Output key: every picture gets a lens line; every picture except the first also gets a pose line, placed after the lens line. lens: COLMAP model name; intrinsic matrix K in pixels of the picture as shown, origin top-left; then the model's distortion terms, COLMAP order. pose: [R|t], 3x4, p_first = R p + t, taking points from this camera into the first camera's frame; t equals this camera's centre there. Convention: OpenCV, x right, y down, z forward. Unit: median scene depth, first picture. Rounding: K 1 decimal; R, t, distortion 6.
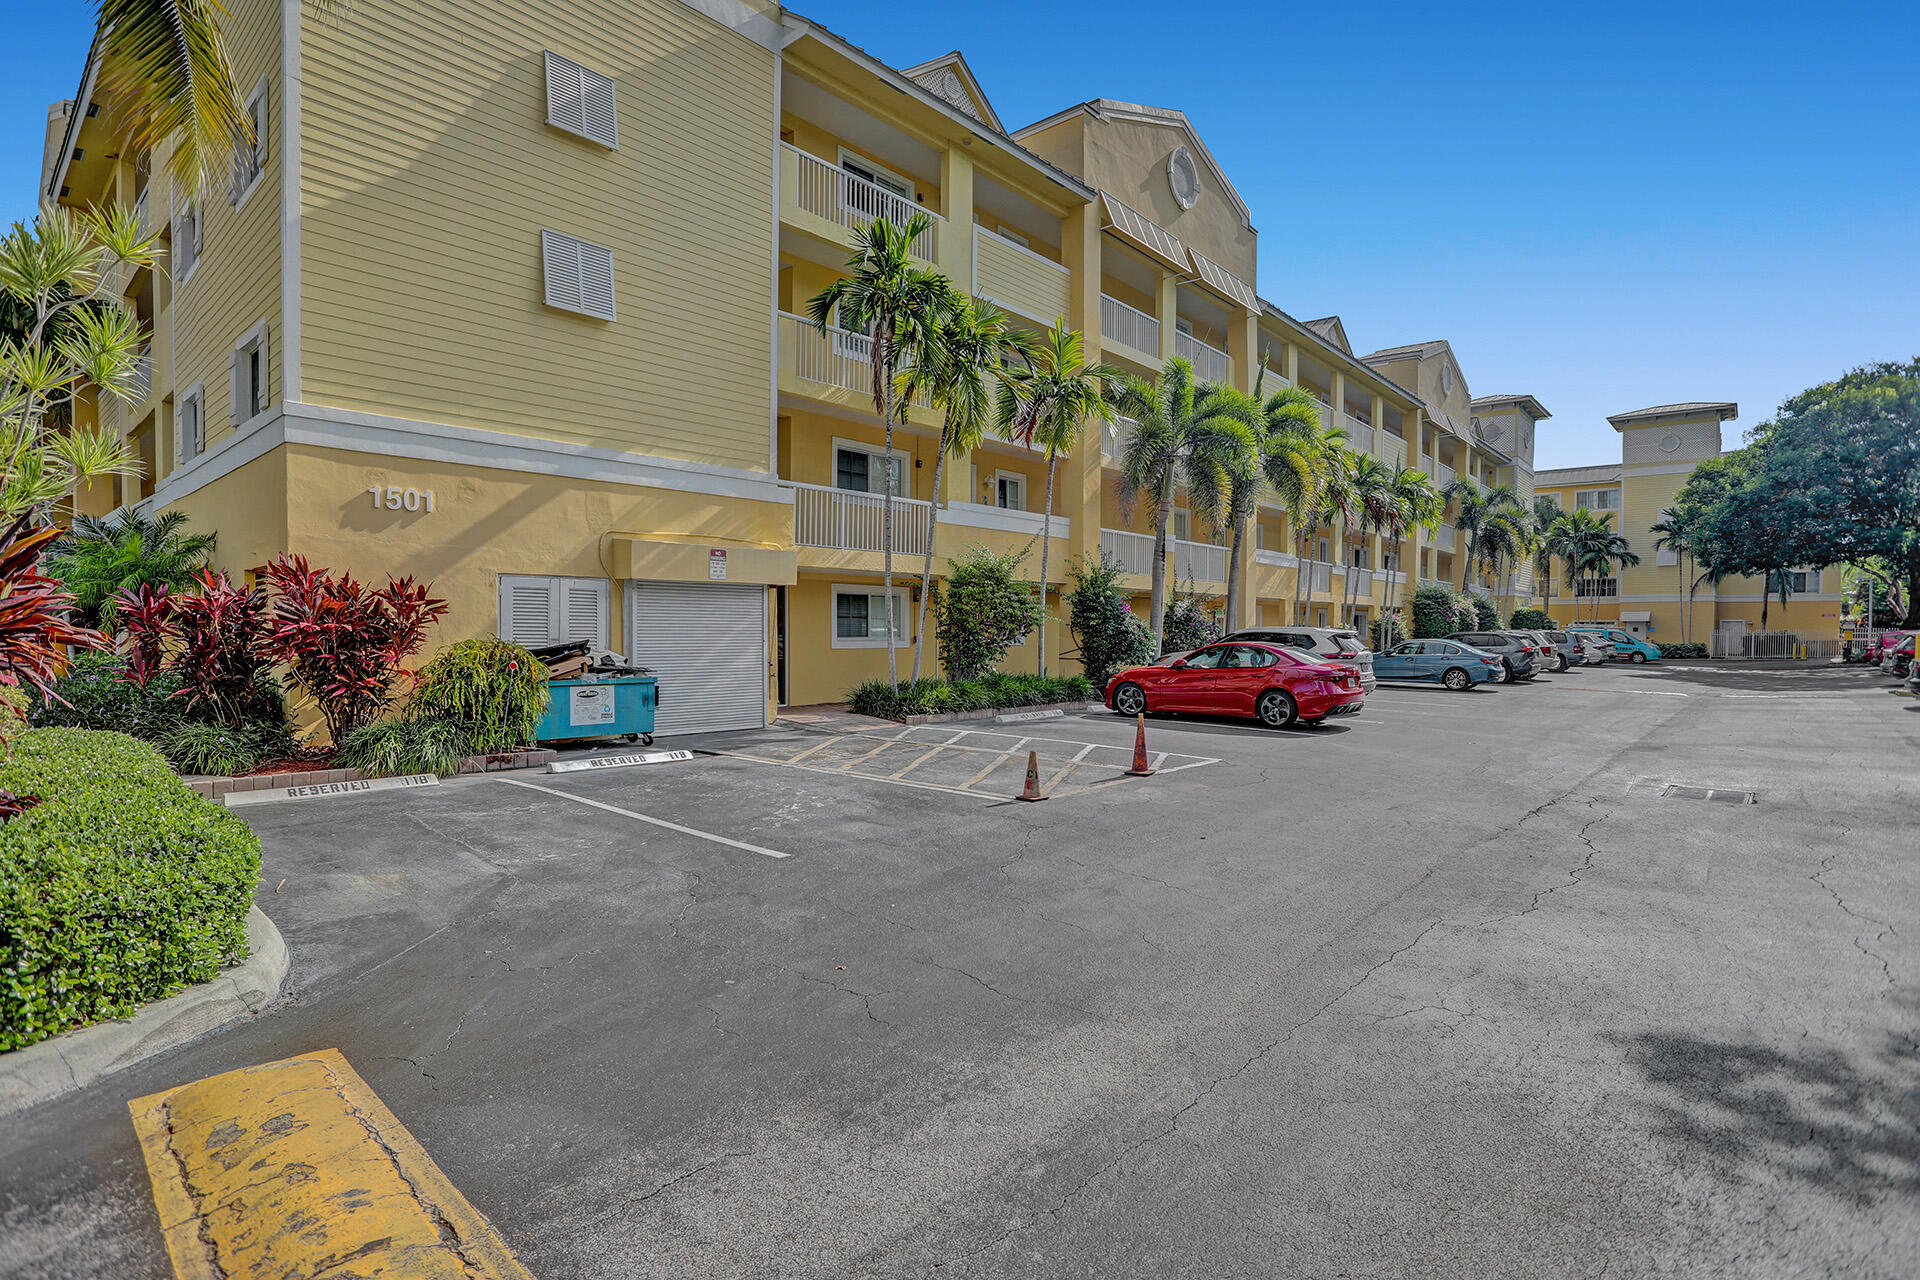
lens RADIAL K [[968.7, 0, 936.2], [0, 968.7, 675.7], [0, 0, 1]] dist [-0.095843, 0.047763]
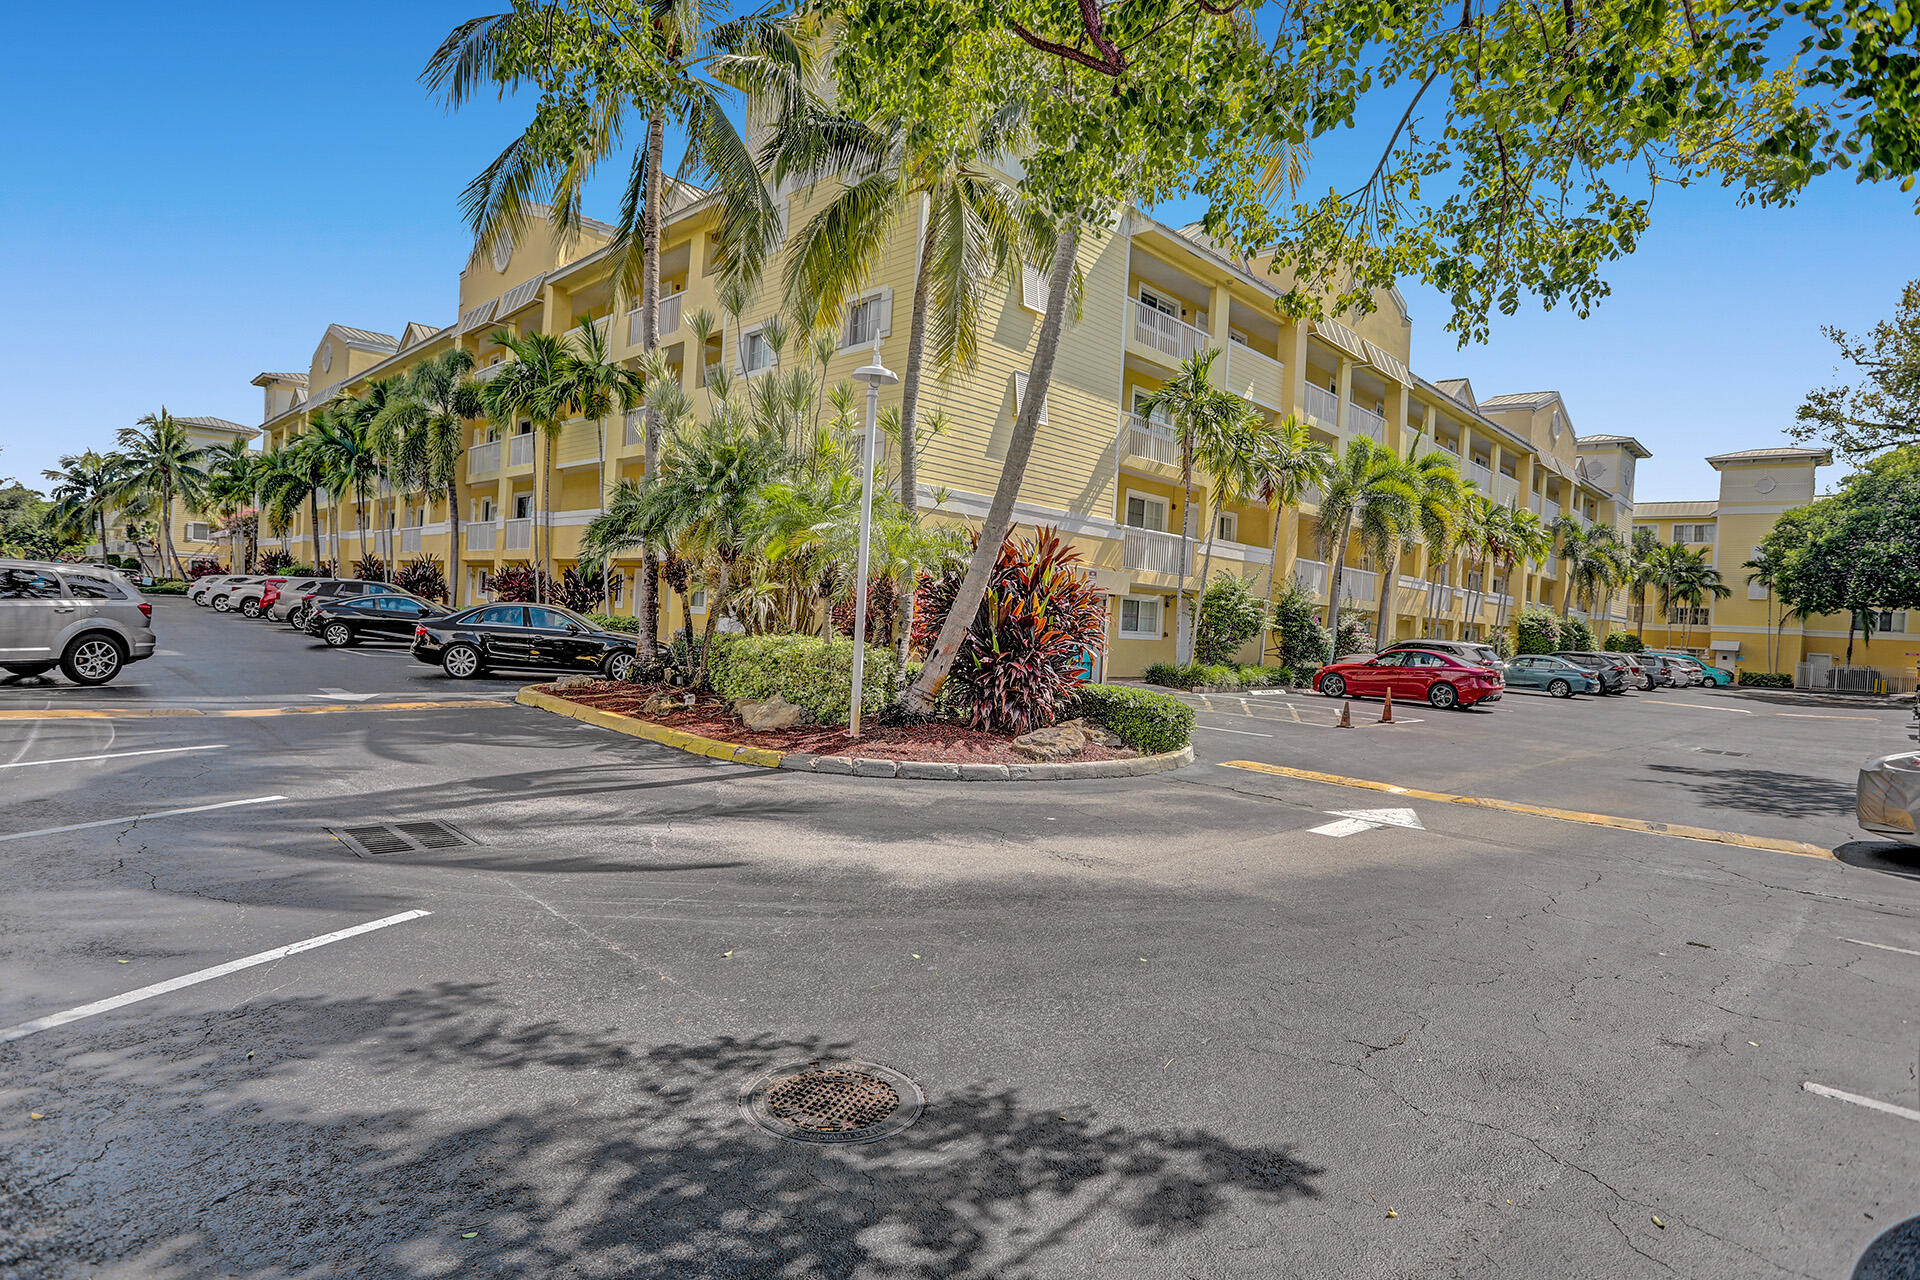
lens RADIAL K [[999.9, 0, 960.0], [0, 999.9, 640.0], [0, 0, 1]] dist [-0.081632, 0.041697]
pose [[0.997779, 0.055763, -0.036444, -0.117677], [-0.056666, 0.998099, -0.024239, 0.009428], [0.035023, 0.026250, 0.999042, -0.190176]]
